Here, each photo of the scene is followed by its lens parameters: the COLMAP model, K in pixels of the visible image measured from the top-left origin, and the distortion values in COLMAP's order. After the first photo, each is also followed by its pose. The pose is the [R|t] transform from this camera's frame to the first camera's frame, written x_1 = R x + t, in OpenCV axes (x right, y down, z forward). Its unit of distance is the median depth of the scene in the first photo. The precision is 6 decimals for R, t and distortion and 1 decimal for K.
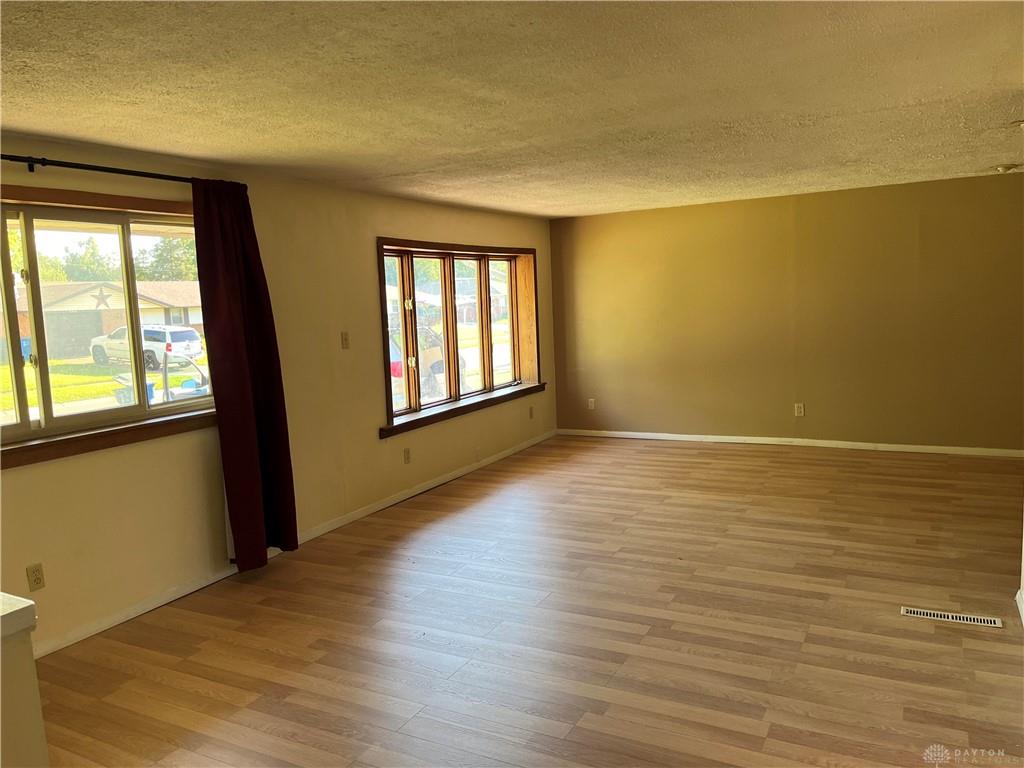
lens RADIAL K [[773.3, 0, 506.5], [0, 773.3, 383.1], [0, 0, 1]] dist [0.048195, -0.080543]
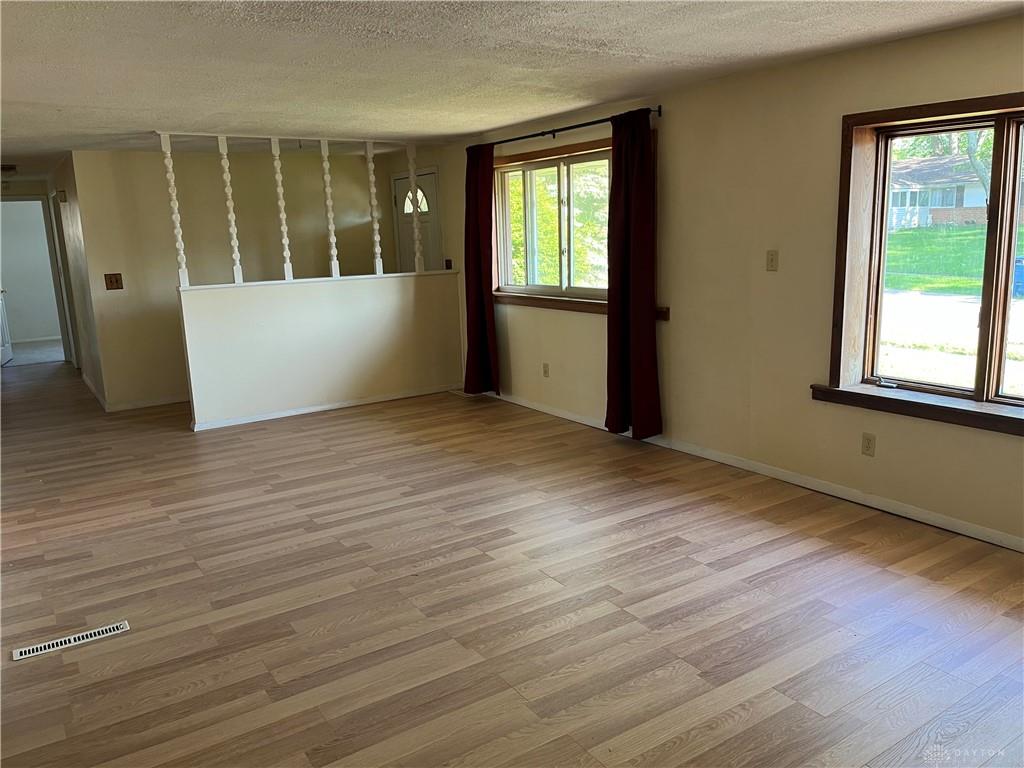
lens RADIAL K [[773.3, 0, 506.5], [0, 773.3, 383.1], [0, 0, 1]] dist [0.048195, -0.080543]
pose [[-0.472702, 0.229109, -0.850918, 0.856955], [-0.042613, 0.958539, 0.281758, -0.197546], [0.880191, 0.169448, -0.443340, 1.489283]]
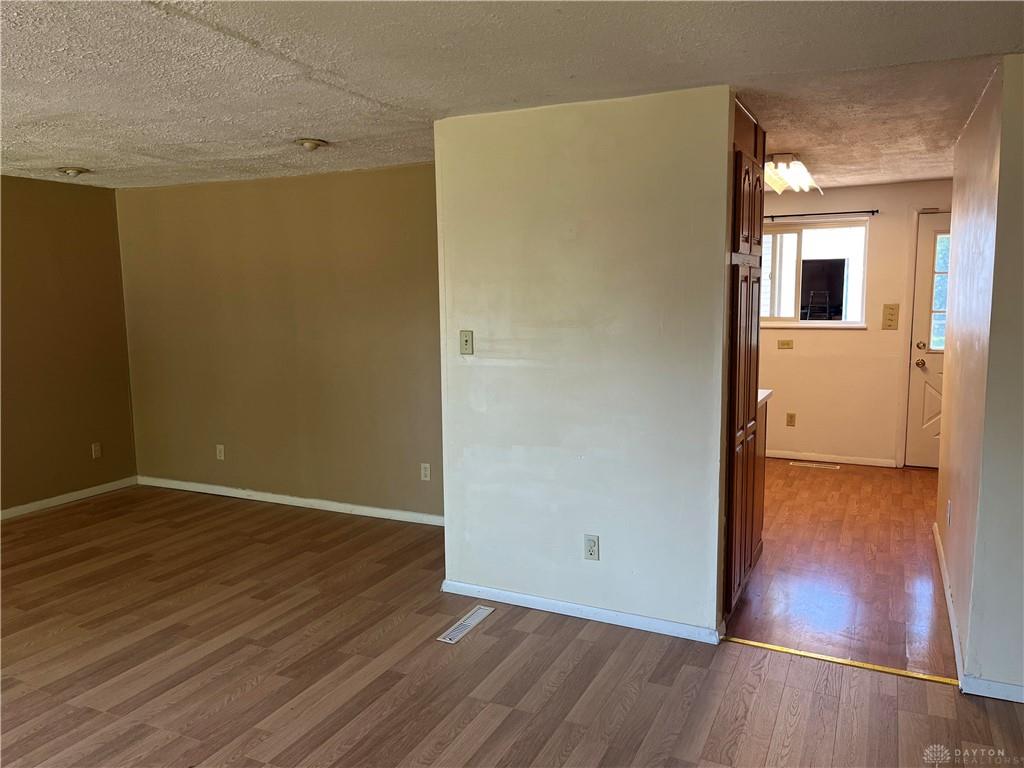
lens RADIAL K [[767.5, 0, 516.9], [0, 767.5, 387.4], [0, 0, 1]] dist [0.047662, -0.078500]
pose [[-0.055256, -0.082475, 0.995060, -0.354245], [0.126222, 0.988010, 0.088900, -0.075181], [-0.990462, 0.130511, -0.044183, 0.798551]]
